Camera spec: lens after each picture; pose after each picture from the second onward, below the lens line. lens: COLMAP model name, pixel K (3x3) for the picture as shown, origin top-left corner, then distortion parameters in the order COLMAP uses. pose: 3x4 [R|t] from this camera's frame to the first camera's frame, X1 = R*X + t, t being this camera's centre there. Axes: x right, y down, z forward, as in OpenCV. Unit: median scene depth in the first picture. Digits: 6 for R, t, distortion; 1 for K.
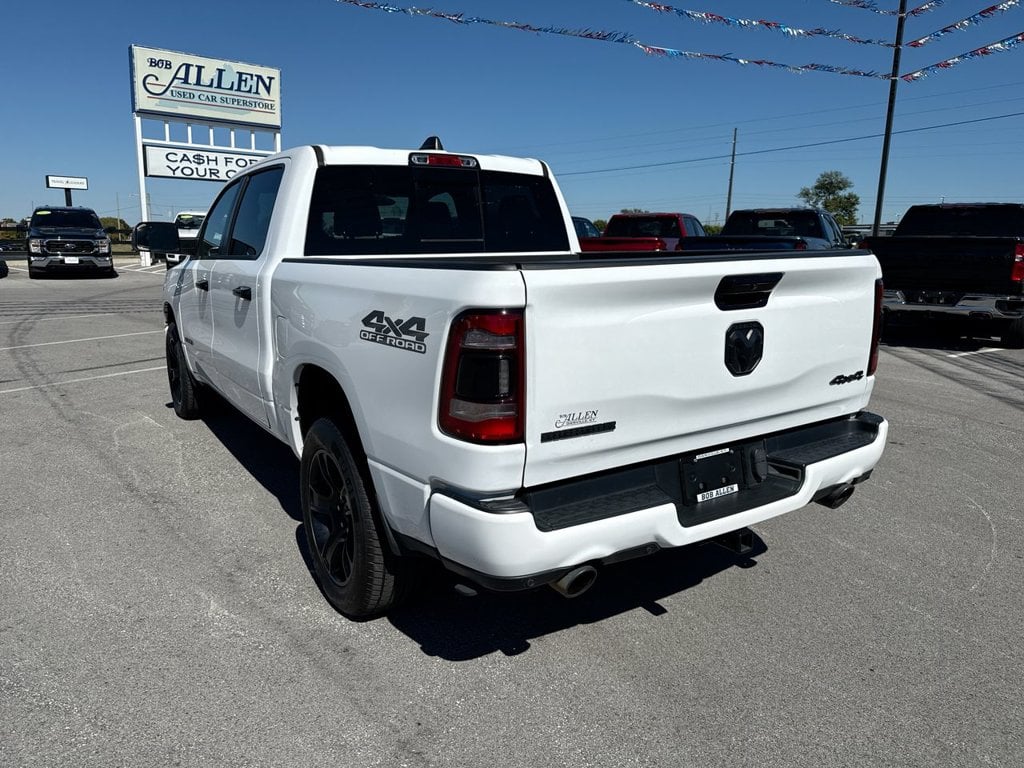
lens RADIAL K [[710.9, 0, 504.8], [0, 710.9, 381.7], [0, 0, 1]] dist [0.093644, -0.144914]
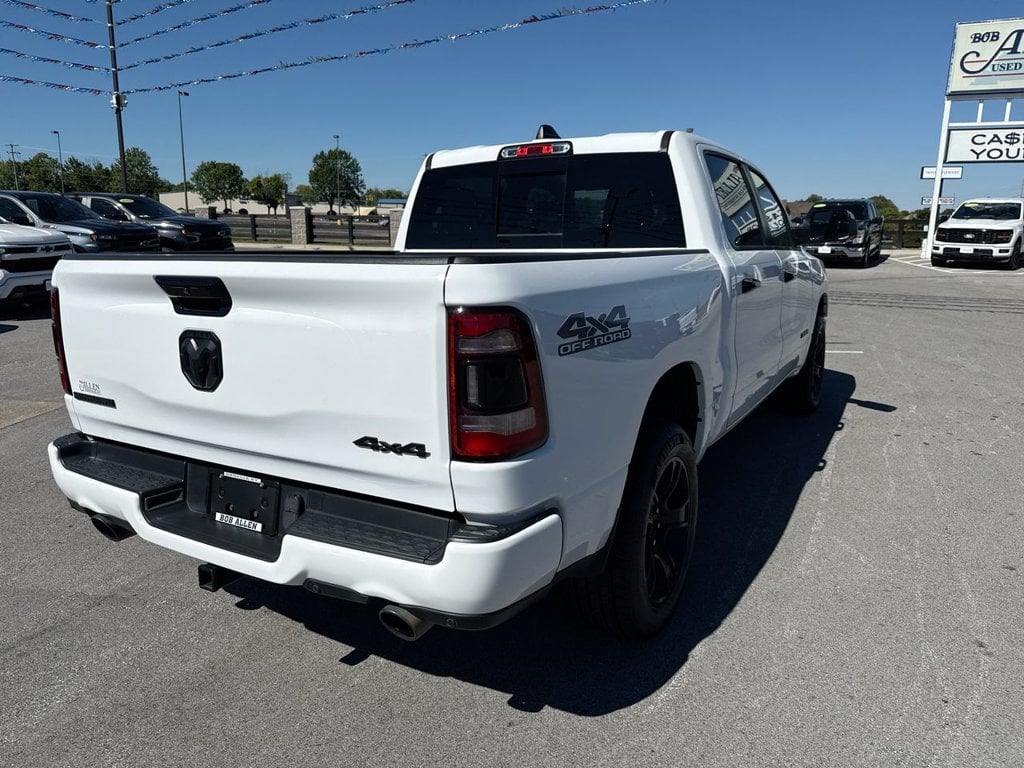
lens RADIAL K [[725.5, 0, 508.8], [0, 725.5, 375.3], [0, 0, 1]] dist [0.014743, -0.025903]
pose [[0.468344, 0.170176, -0.867003, 0.104949], [-0.167644, 0.980566, 0.101908, -0.014903], [0.867496, 0.097620, 0.487771, 0.072748]]
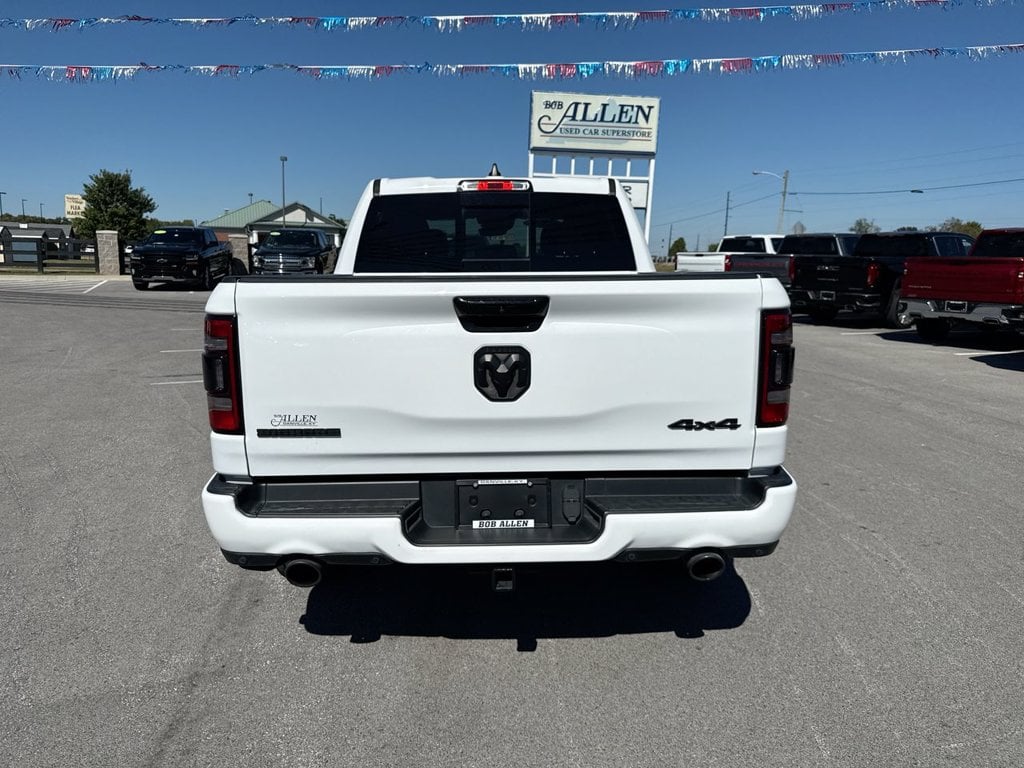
lens RADIAL K [[710.9, 0, 504.8], [0, 710.9, 381.7], [0, 0, 1]] dist [0.093644, -0.144914]
pose [[0.856323, 0.089123, -0.508692, 0.066581], [-0.103261, 0.994654, 0.000435, -0.002924], [0.506012, 0.052155, 0.860948, 0.015390]]
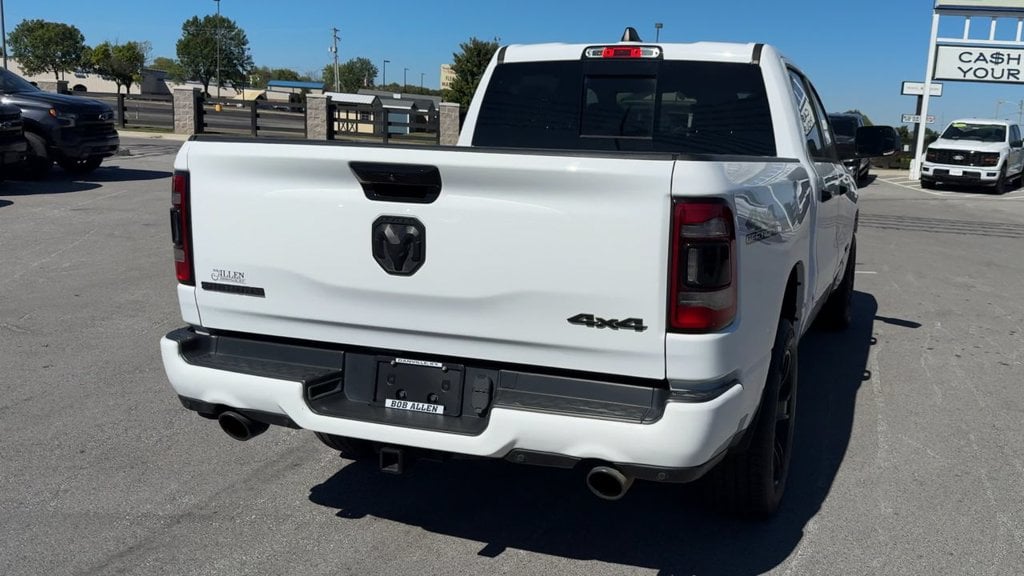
lens RADIAL K [[872.0, 0, 623.9], [0, 872.0, 289.7], [0, 0, 1]] dist [0.005786, -0.022287]
pose [[0.638367, 0.158035, -0.753335, 0.110900], [-0.189175, 0.980890, 0.045467, -0.007807], [0.746124, 0.113488, 0.656064, 0.040043]]
